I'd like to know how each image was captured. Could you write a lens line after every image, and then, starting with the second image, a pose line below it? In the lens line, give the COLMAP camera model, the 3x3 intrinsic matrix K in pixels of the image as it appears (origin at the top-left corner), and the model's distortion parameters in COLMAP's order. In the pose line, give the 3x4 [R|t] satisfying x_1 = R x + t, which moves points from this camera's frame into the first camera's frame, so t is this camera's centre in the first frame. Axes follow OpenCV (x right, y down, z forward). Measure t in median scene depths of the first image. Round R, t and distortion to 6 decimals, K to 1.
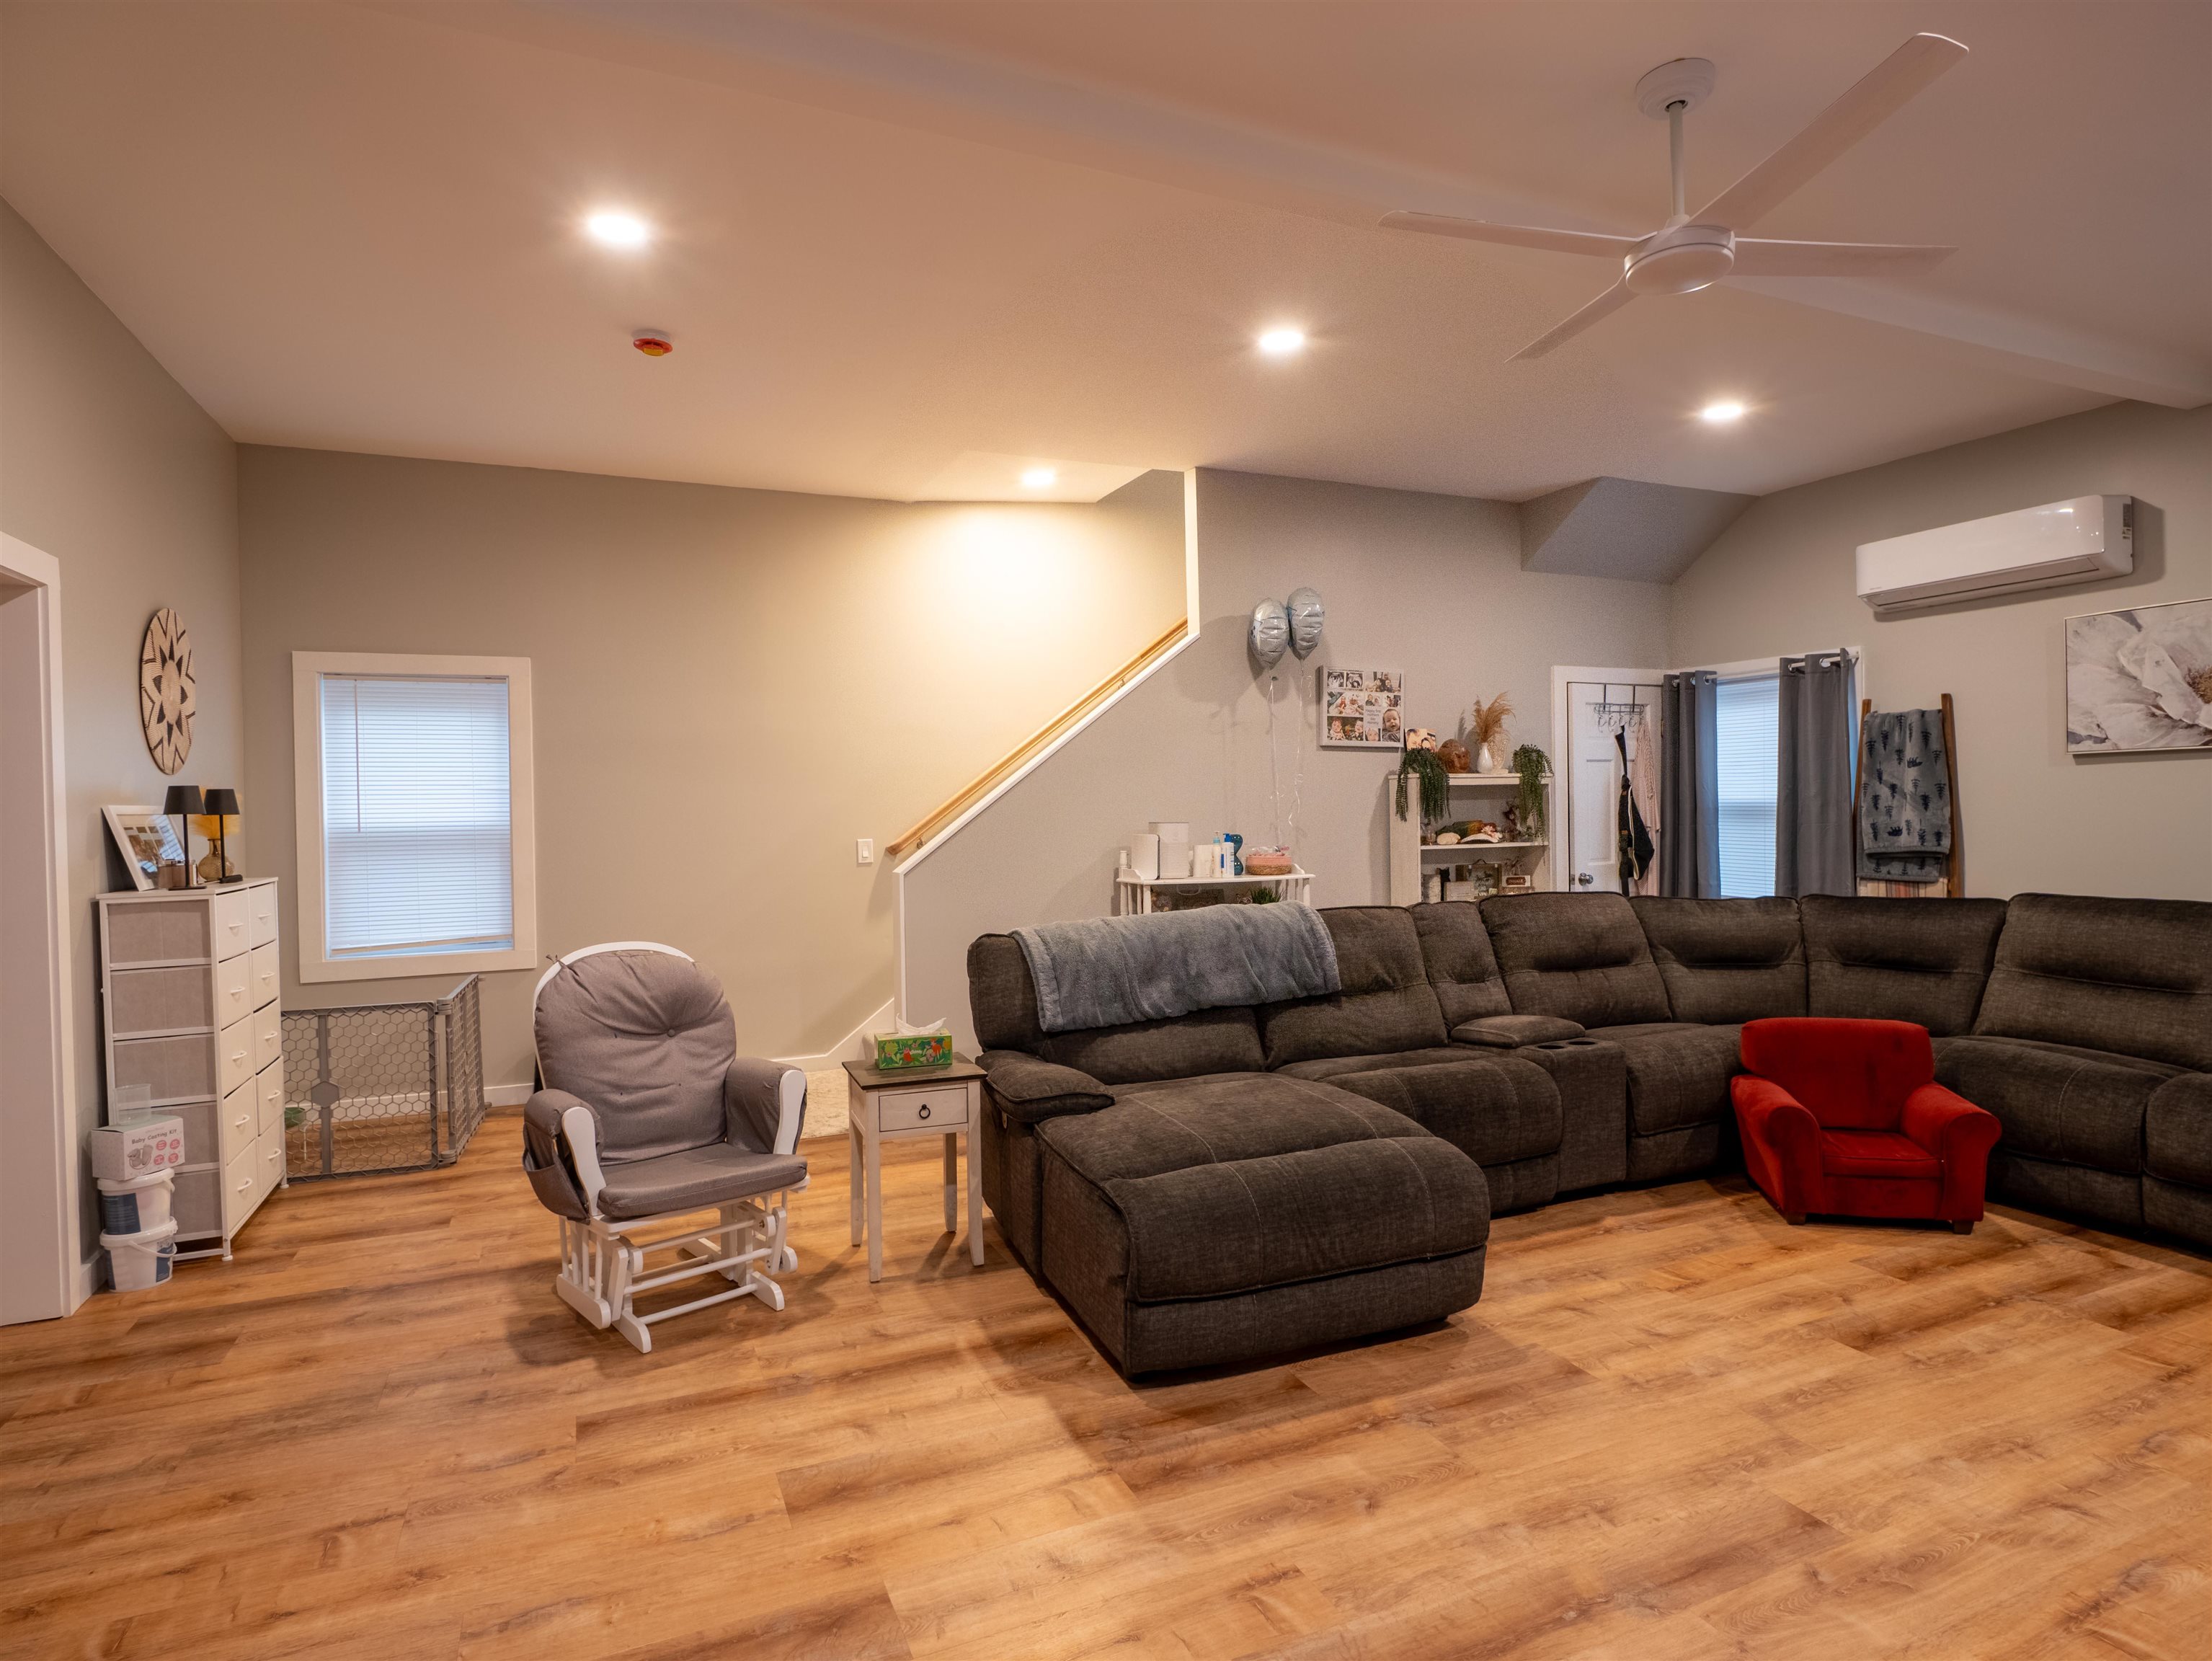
lens RADIAL K [[1195.6, 0, 1125.9], [0, 1195.6, 828.0], [0, 0, 1]] dist [-0.019047, 0.005427]
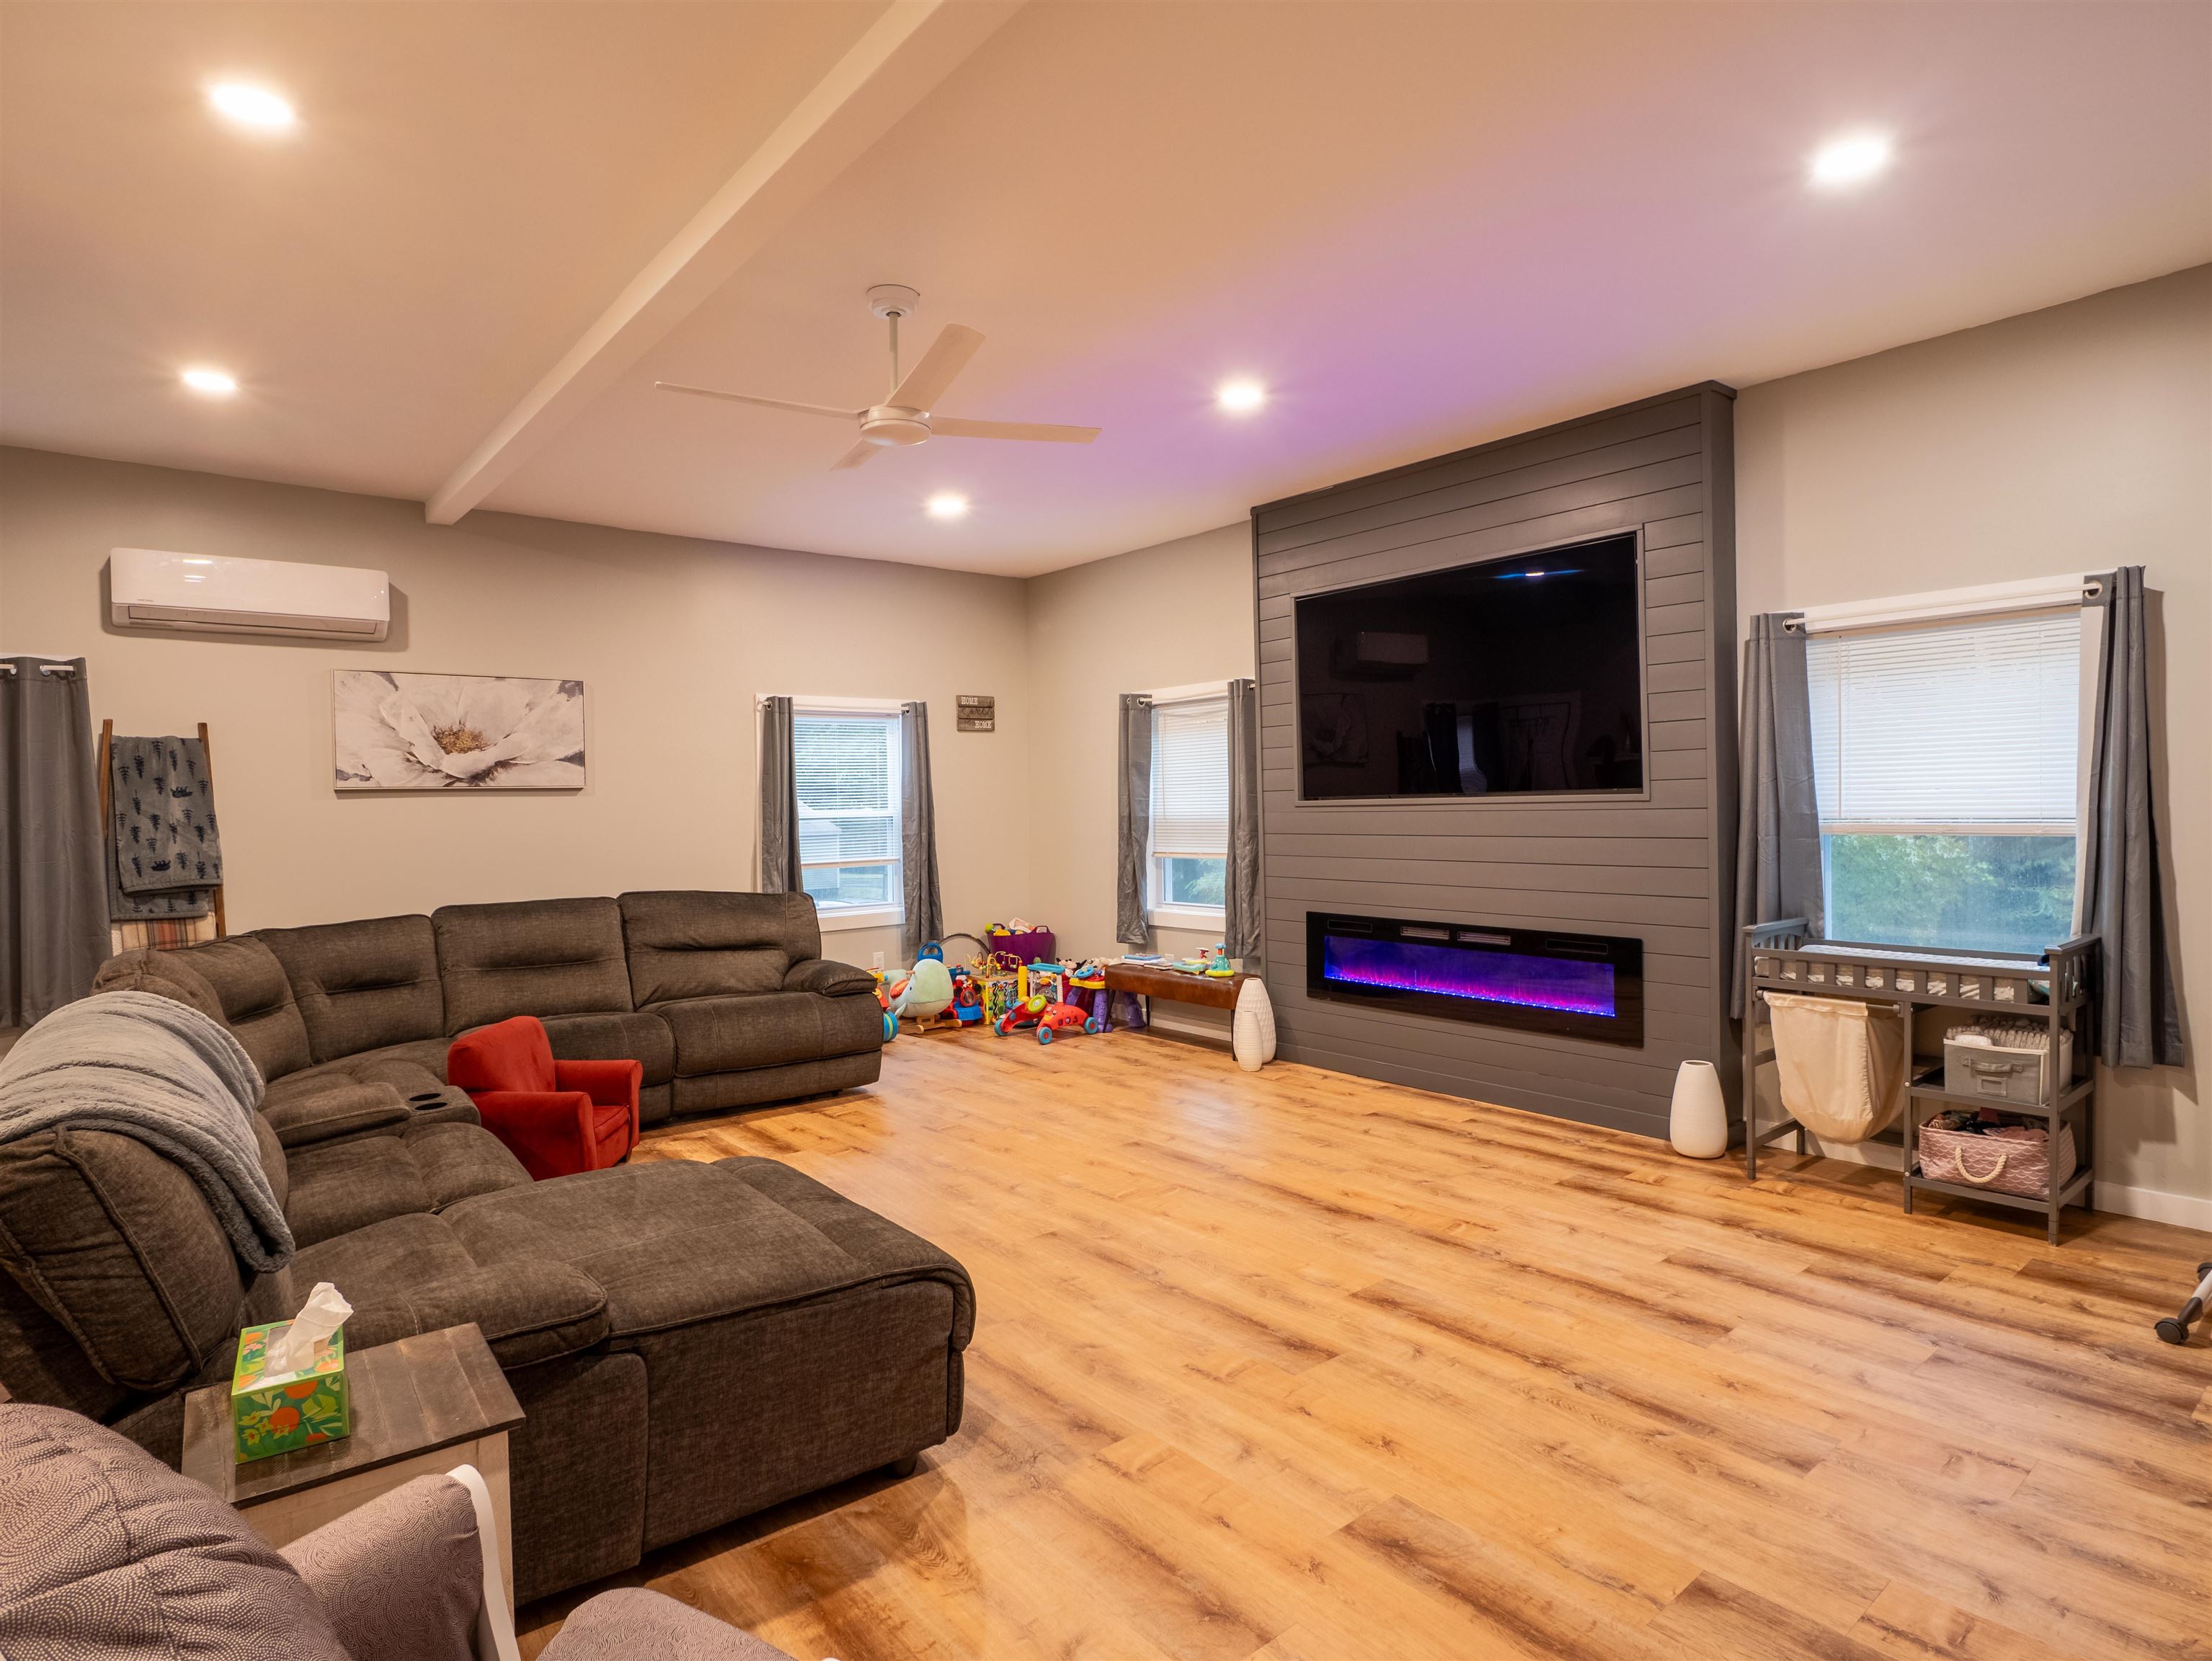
lens RADIAL K [[1195.6, 0, 1109.3], [0, 1195.6, 833.6], [0, 0, 1]] dist [-0.019047, 0.005427]
pose [[-0.276014, -0.010646, 0.961095, -0.501703], [0.032364, 0.999269, 0.020364, -0.019262], [-0.960609, 0.036725, -0.275467, 0.607066]]
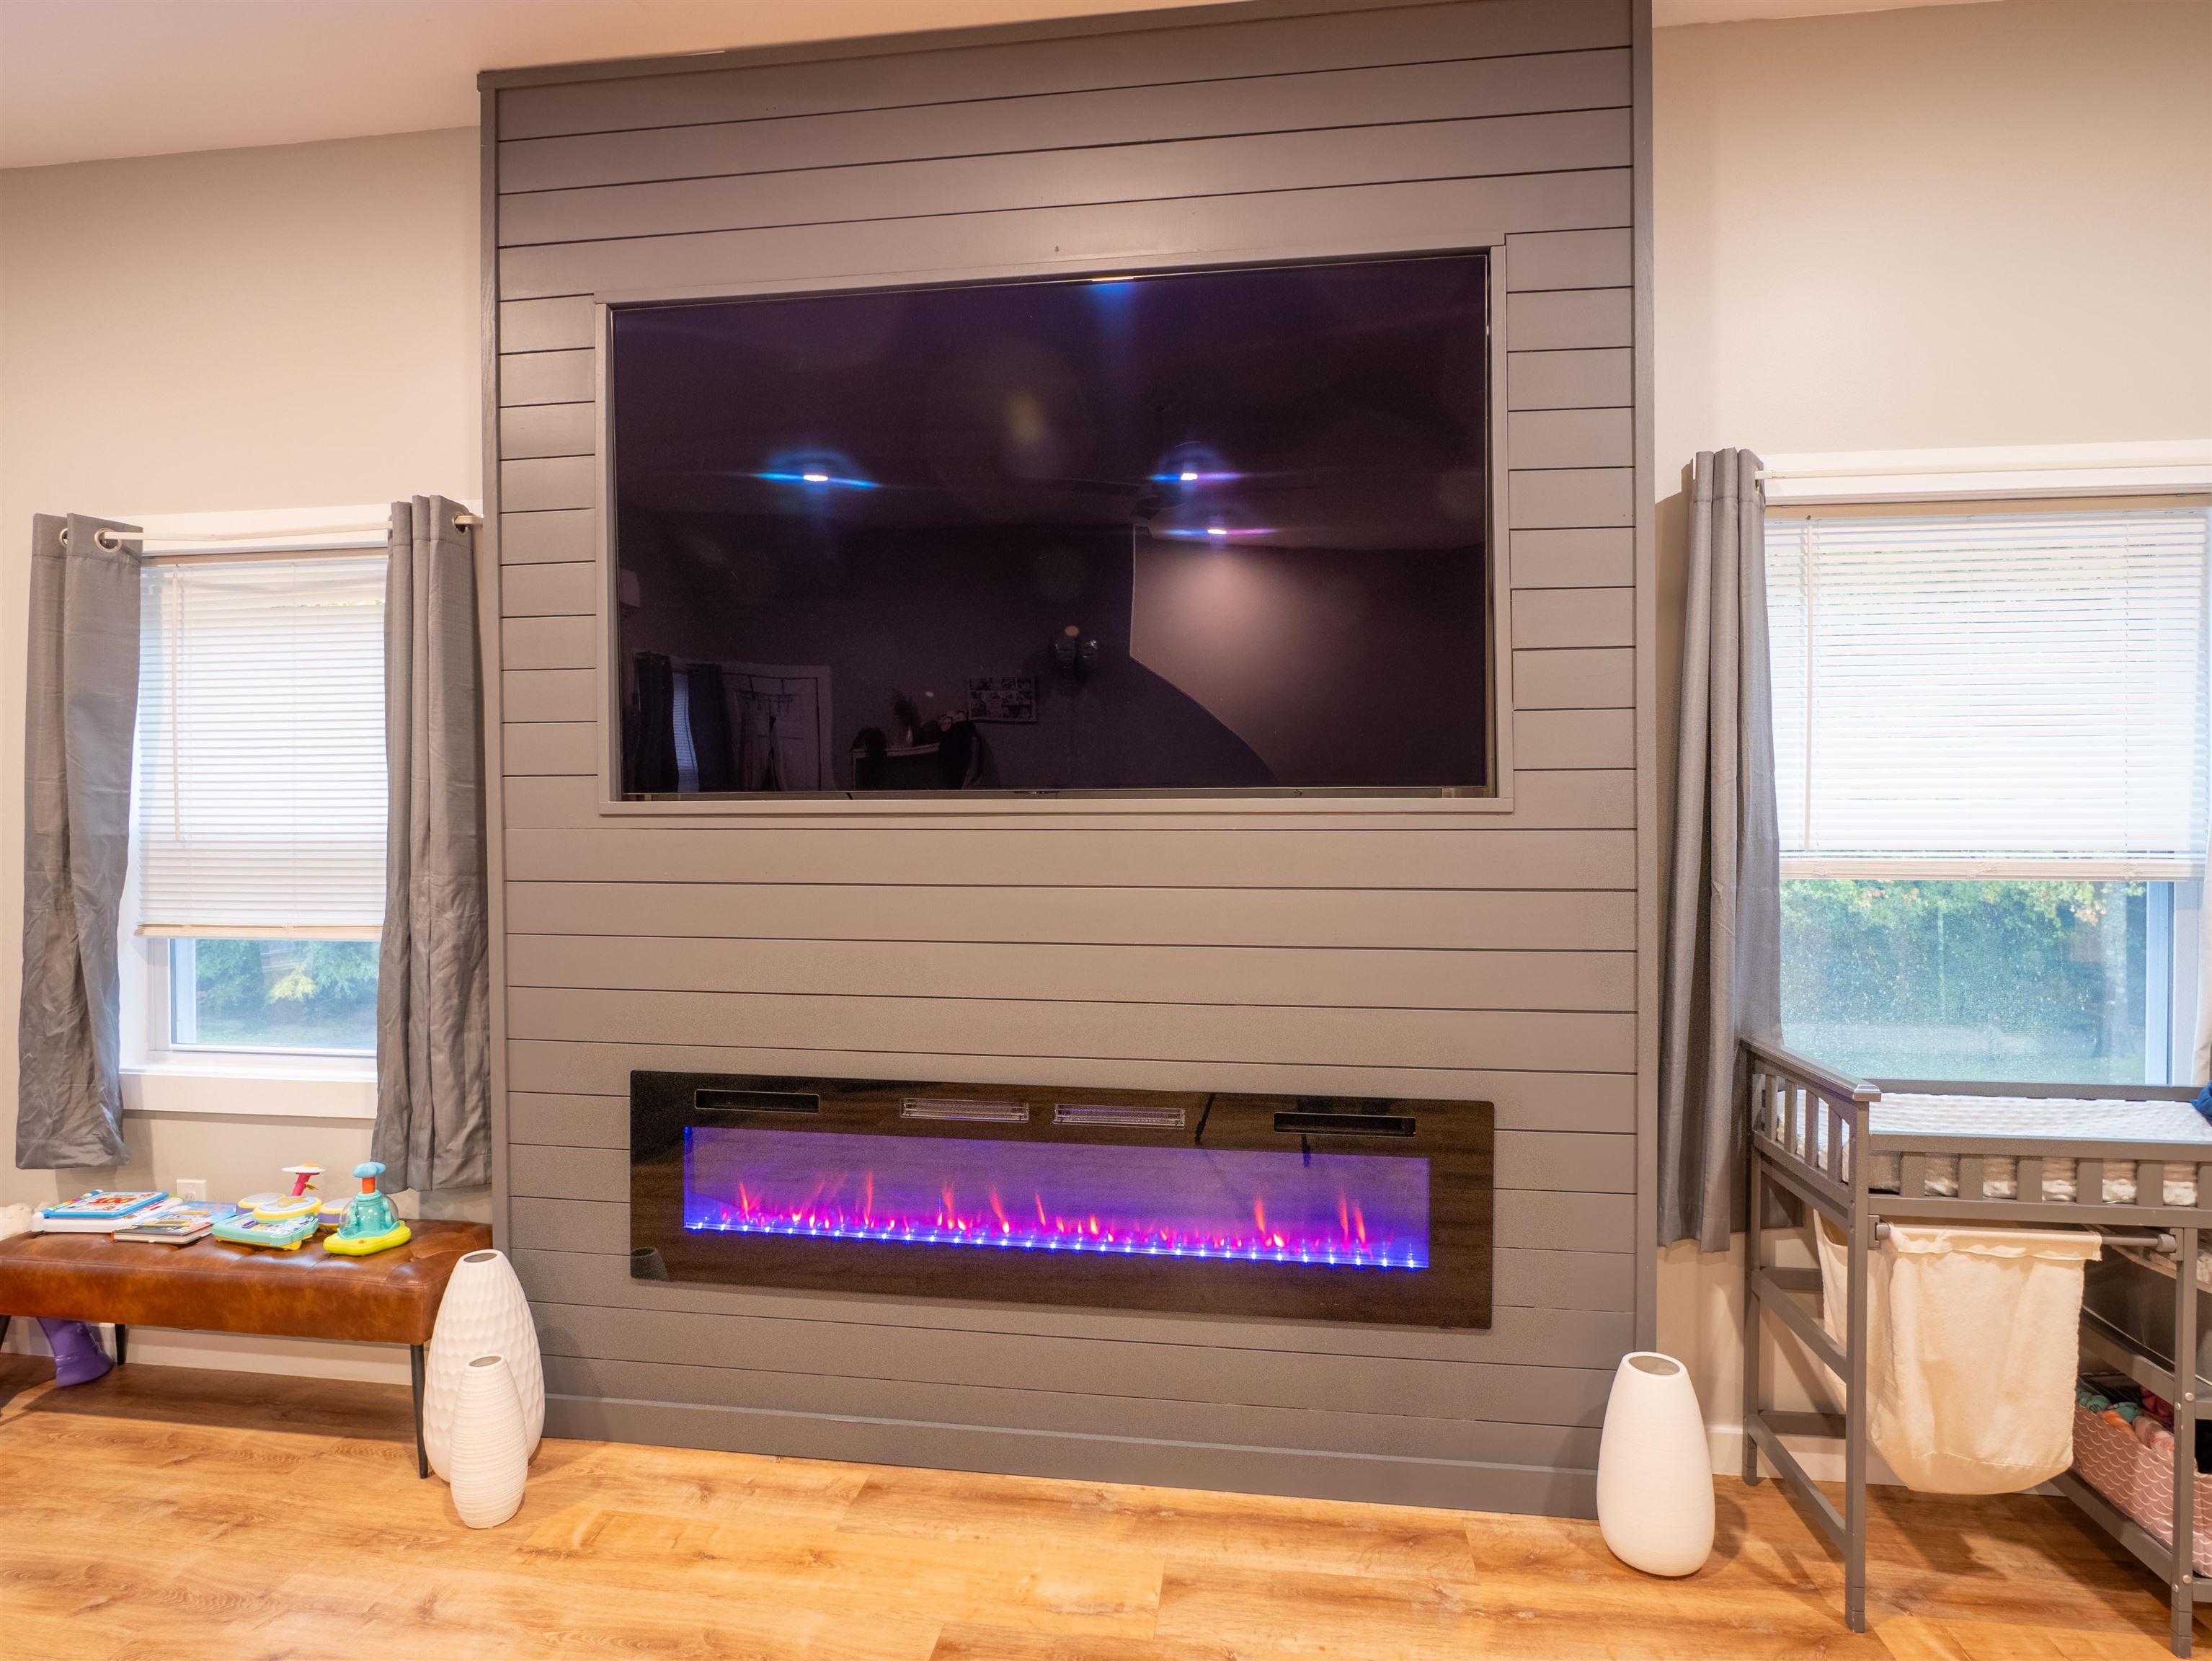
lens RADIAL K [[1195.6, 0, 1118.6], [0, 1195.6, 835.1], [0, 0, 1]] dist [-0.019047, 0.005427]
pose [[-0.856031, -0.000478, 0.516925, 0.204507], [0.012233, 0.999701, 0.021183, -0.014934], [-0.516780, 0.024457, -0.855769, 0.393018]]
